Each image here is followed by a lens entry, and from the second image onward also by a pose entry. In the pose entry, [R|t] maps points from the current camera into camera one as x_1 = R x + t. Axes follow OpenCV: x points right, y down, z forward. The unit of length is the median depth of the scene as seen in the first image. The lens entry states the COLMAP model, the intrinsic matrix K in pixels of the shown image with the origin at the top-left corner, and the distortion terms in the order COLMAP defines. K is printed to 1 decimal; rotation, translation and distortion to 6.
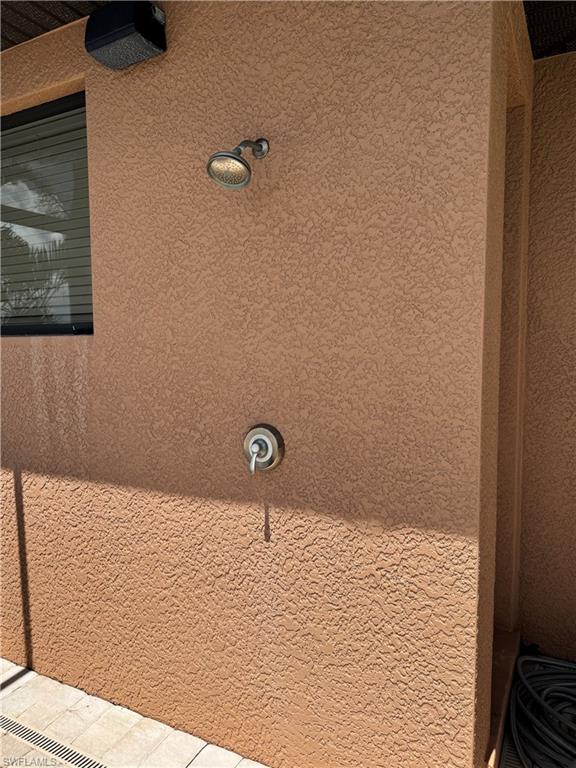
lens RADIAL K [[549.2, 0, 288.1], [0, 549.2, 382.5], [0, 0, 1]] dist [0.000455, -0.012153]
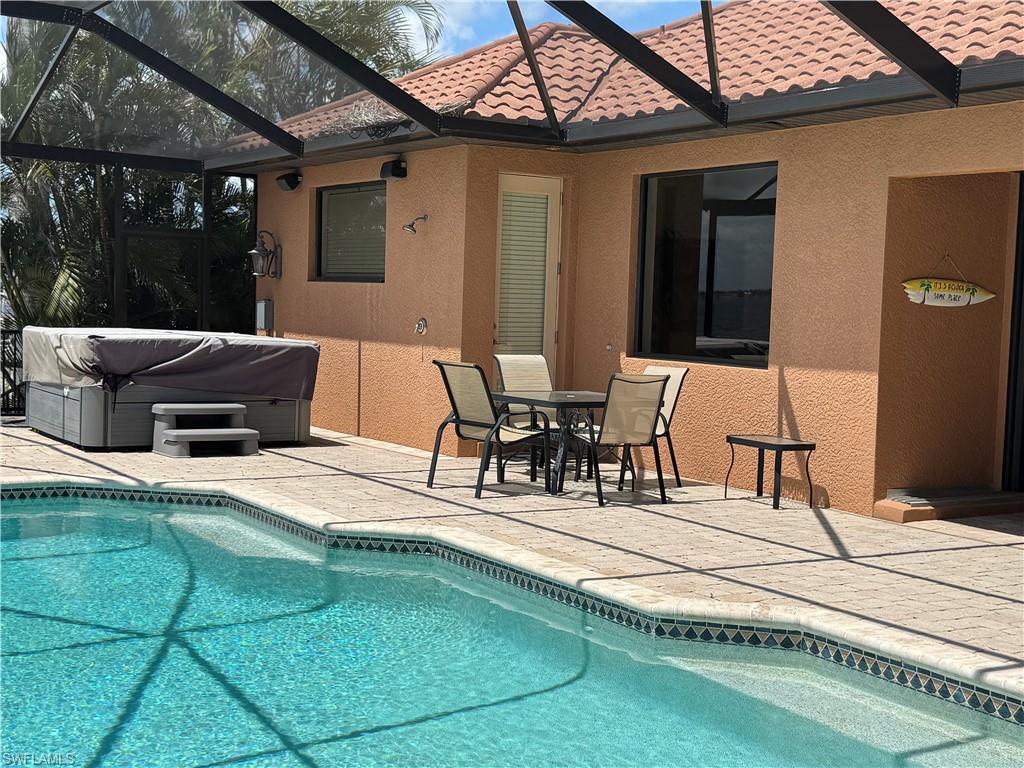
lens RADIAL K [[1420.0, 0, 511.2], [0, 1420.0, 387.5], [0, 0, 1]] dist [0.044522, 0.000000]
pose [[0.869059, 0.057385, -0.491369, 3.357231], [-0.054524, 0.998309, 0.020154, 0.227217], [0.491695, 0.009276, 0.870718, -4.343374]]
